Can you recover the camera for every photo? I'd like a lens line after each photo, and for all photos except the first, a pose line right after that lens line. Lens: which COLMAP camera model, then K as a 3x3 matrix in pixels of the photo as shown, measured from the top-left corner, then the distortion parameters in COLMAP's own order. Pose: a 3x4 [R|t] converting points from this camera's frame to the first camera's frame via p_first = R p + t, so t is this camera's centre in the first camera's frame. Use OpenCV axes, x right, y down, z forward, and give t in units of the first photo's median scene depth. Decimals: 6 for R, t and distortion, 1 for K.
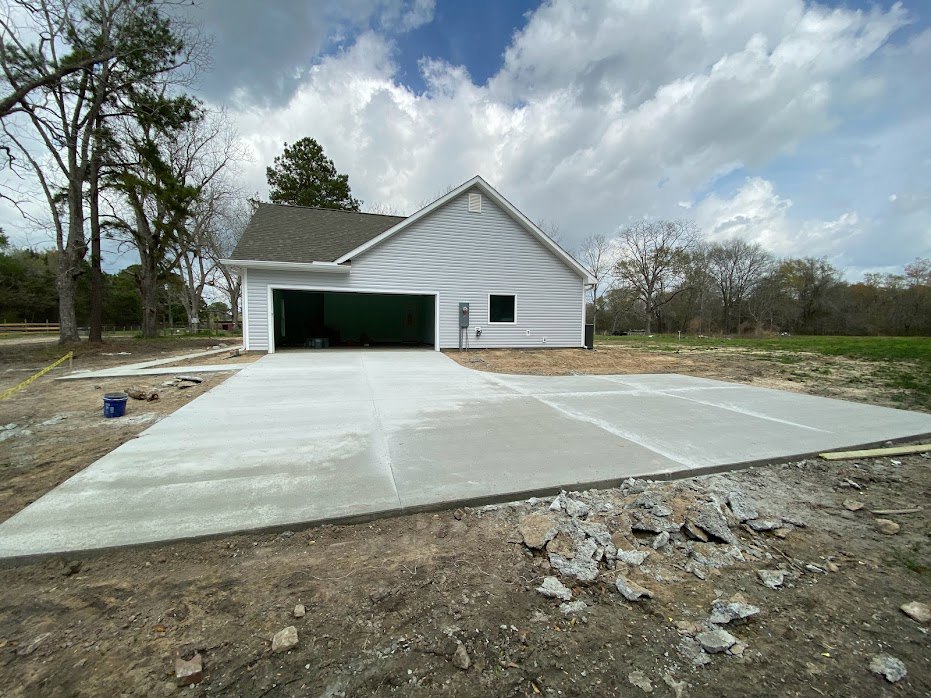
lens RADIAL K [[376.2, 0, 465.5], [0, 376.2, 349.0], [0, 0, 1]] dist [-0.000996, 0.000011]
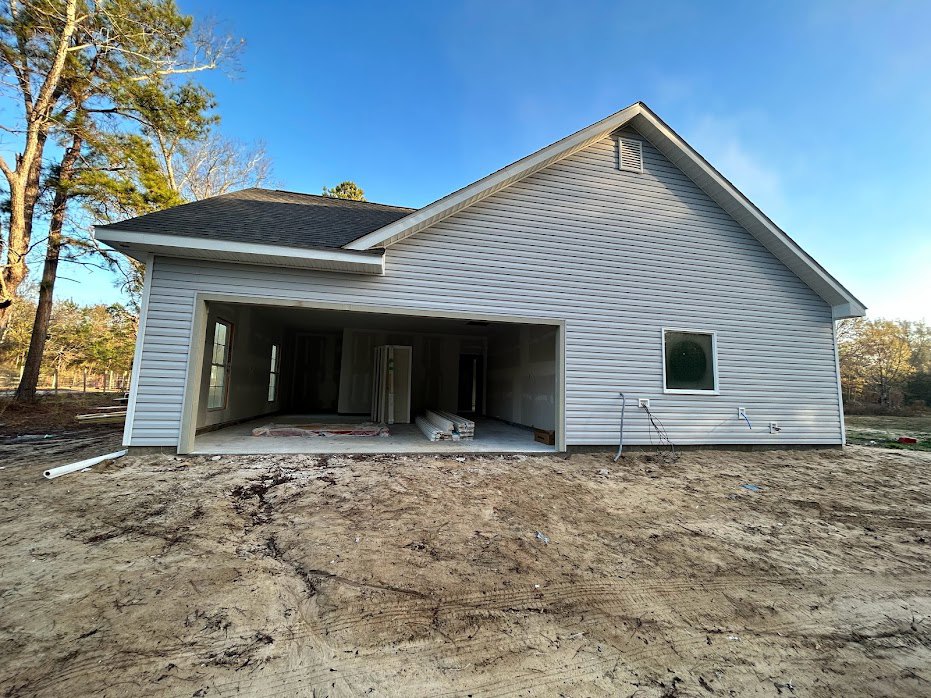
lens RADIAL K [[376.2, 0, 465.5], [0, 376.2, 349.0], [0, 0, 1]] dist [-0.000996, 0.000011]
pose [[0.995612, 0.011292, -0.092891, -0.146875], [-0.026608, 0.985877, -0.165346, -0.035776], [0.089712, 0.167092, 0.981851, 0.518126]]
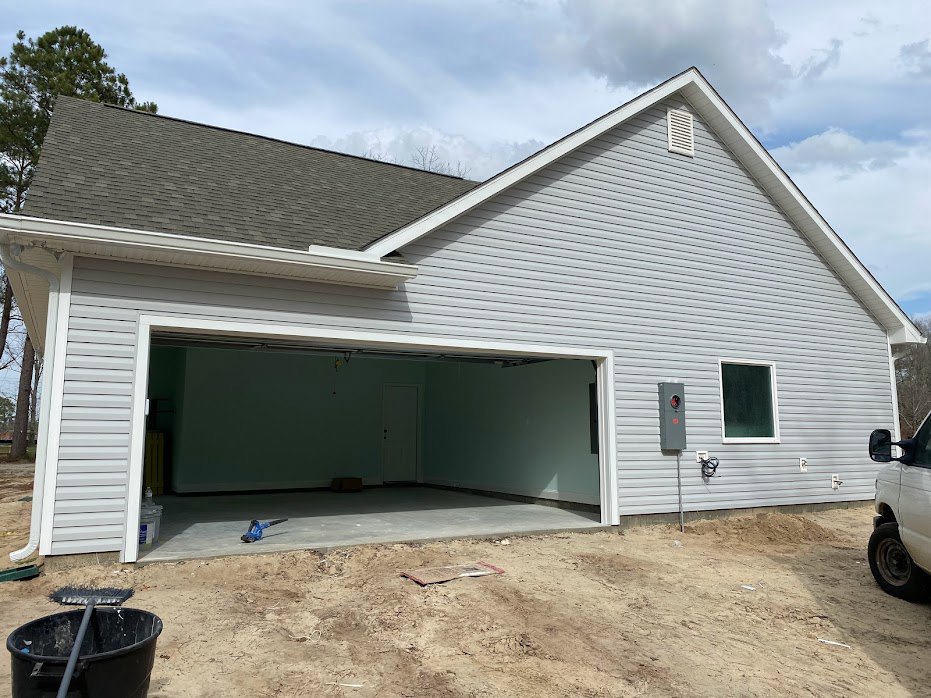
lens RADIAL K [[716.6, 0, 463.7], [0, 716.6, 337.3], [0, 0, 1]] dist [0.083314, -0.109047]
pose [[0.981317, 0.019720, 0.191387, -0.331066], [0.016914, 0.982041, -0.187908, -0.038381], [-0.191655, 0.187634, 0.963360, 0.356174]]
